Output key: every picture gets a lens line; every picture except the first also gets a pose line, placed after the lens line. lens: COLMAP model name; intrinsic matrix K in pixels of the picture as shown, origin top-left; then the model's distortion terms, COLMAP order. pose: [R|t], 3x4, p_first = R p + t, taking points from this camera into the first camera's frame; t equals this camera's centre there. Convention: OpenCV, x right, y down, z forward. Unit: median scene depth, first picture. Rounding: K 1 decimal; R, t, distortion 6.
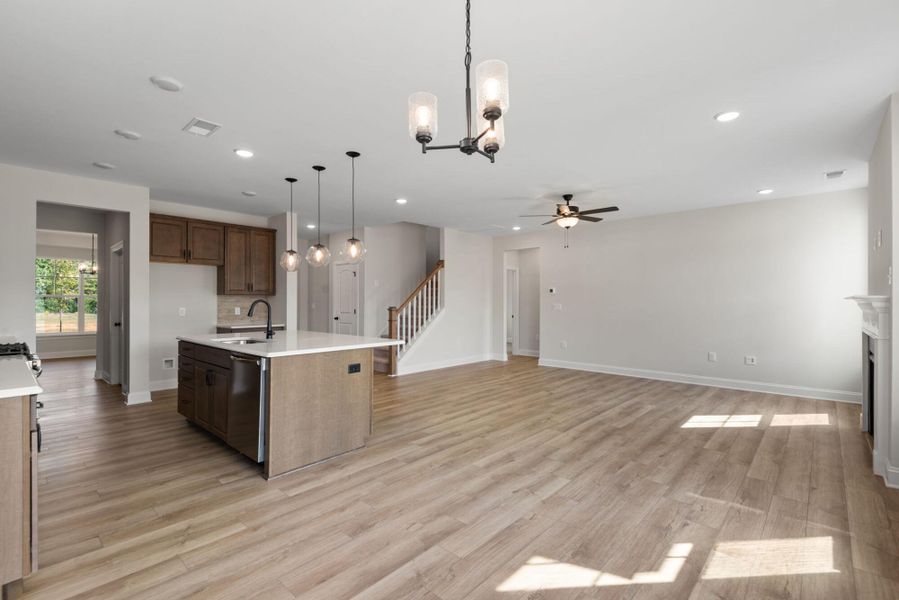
lens RADIAL K [[402.8, 0, 449.2], [0, 402.8, 295.7], [0, 0, 1]] dist [0.012889, -0.001160]
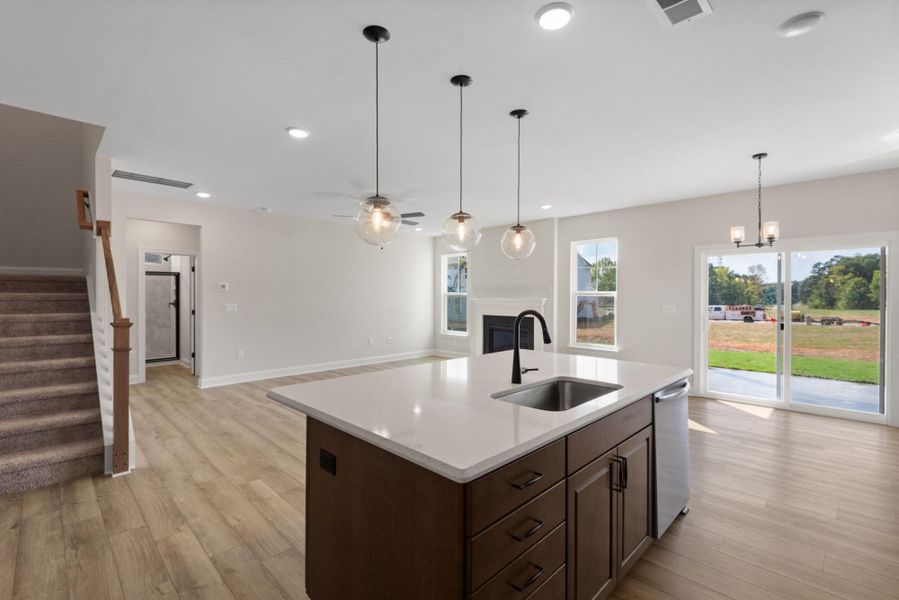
lens RADIAL K [[402.8, 0, 449.2], [0, 402.8, 295.7], [0, 0, 1]] dist [0.012889, -0.001160]
pose [[0.043847, -0.002780, 0.999034, -0.983595], [-0.019748, 0.999798, 0.003649, -0.009281], [-0.998843, -0.019889, 0.043783, 1.081636]]
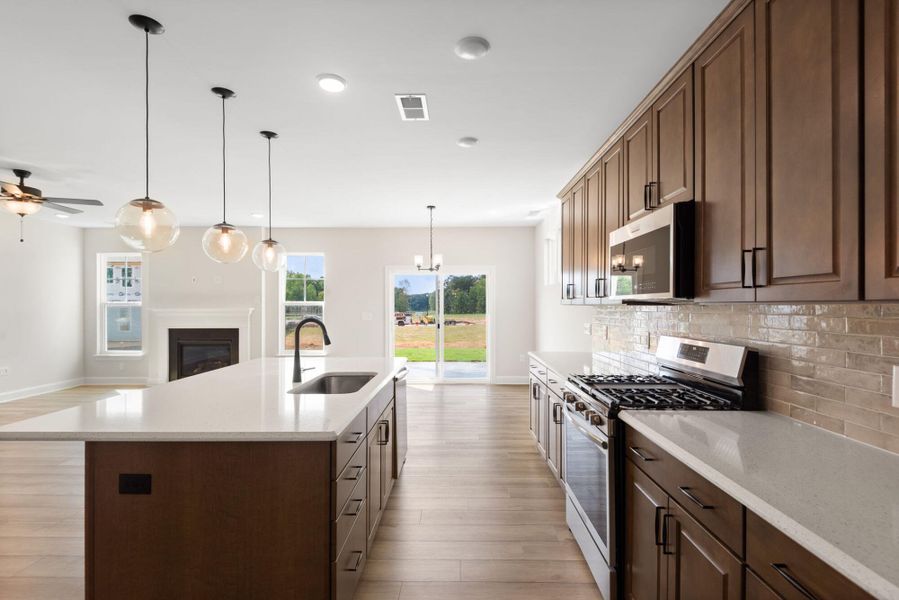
lens RADIAL K [[408.3, 0, 449.5], [0, 408.3, 300.0], [0, 0, 1]] dist [0.019120, -0.010007]
pose [[-0.656174, 0.007990, 0.754567, -1.068413], [-0.012334, 0.999697, -0.021312, -0.007956], [-0.754509, -0.023291, -0.655877, 1.244638]]
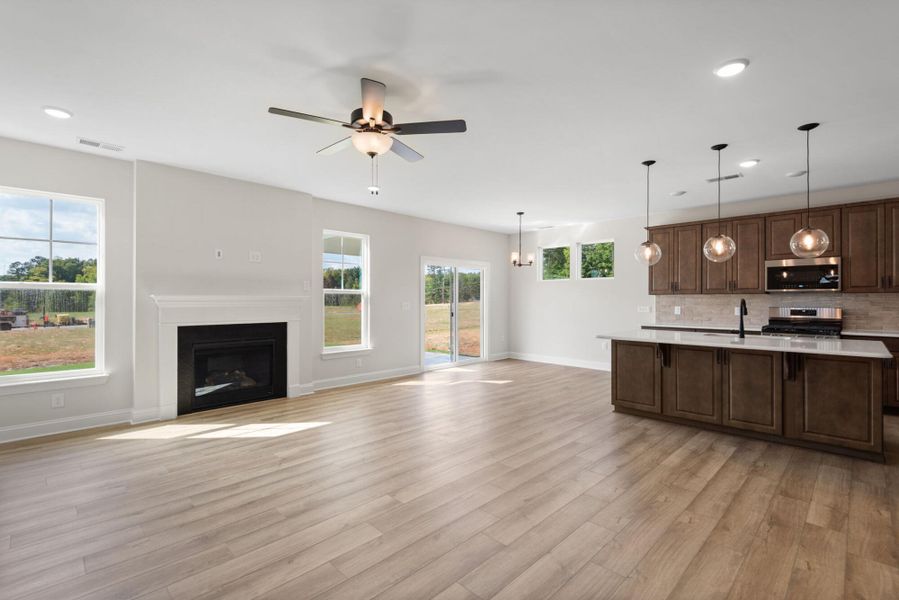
lens RADIAL K [[408.3, 0, 449.5], [0, 408.3, 300.0], [0, 0, 1]] dist [0.019120, -0.010007]
pose [[-0.998966, -0.004012, 0.045295, 0.234774], [-0.004785, 0.999844, -0.016978, 0.033370], [-0.045220, -0.017177, -0.998829, 2.075898]]
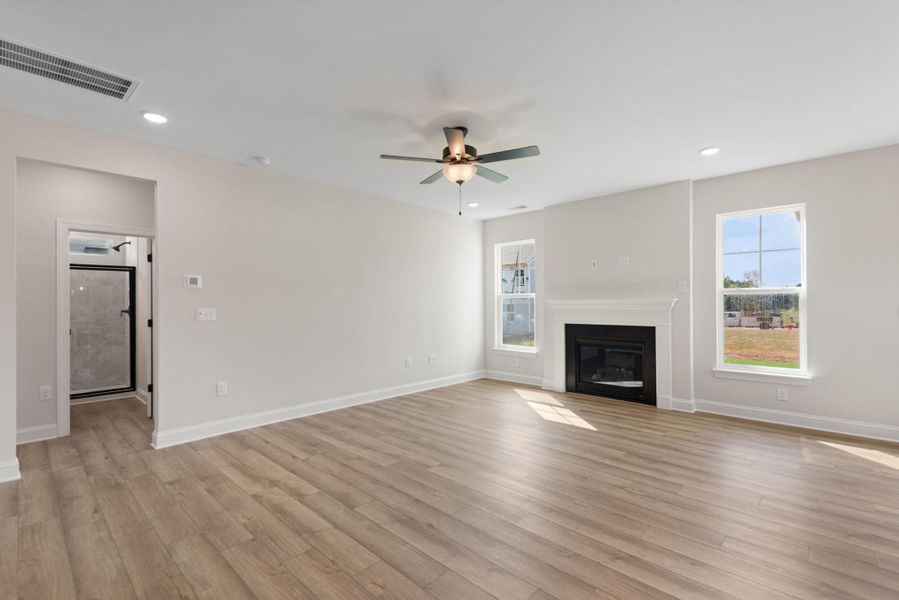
lens RADIAL K [[408.3, 0, 449.5], [0, 408.3, 300.0], [0, 0, 1]] dist [0.019120, -0.010007]
pose [[0.021346, 0.006885, 0.999748, -0.446501], [-0.013226, 0.999891, -0.006603, 0.020850], [-0.999685, -0.013082, 0.021435, 1.380596]]
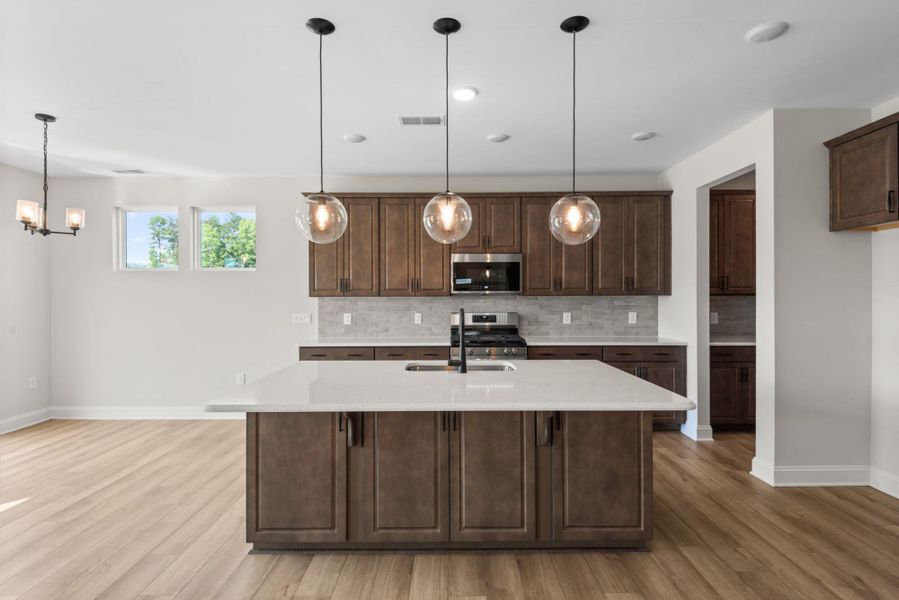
lens RADIAL K [[454.5, 0, 453.9], [0, 454.5, 294.4], [0, 0, 1]] dist [-0.001577, -0.002036]
pose [[-0.737566, -0.003333, -0.675267, 0.028368], [0.012516, 0.999749, -0.018606, 0.000526], [0.675159, -0.022175, -0.737339, 1.515205]]
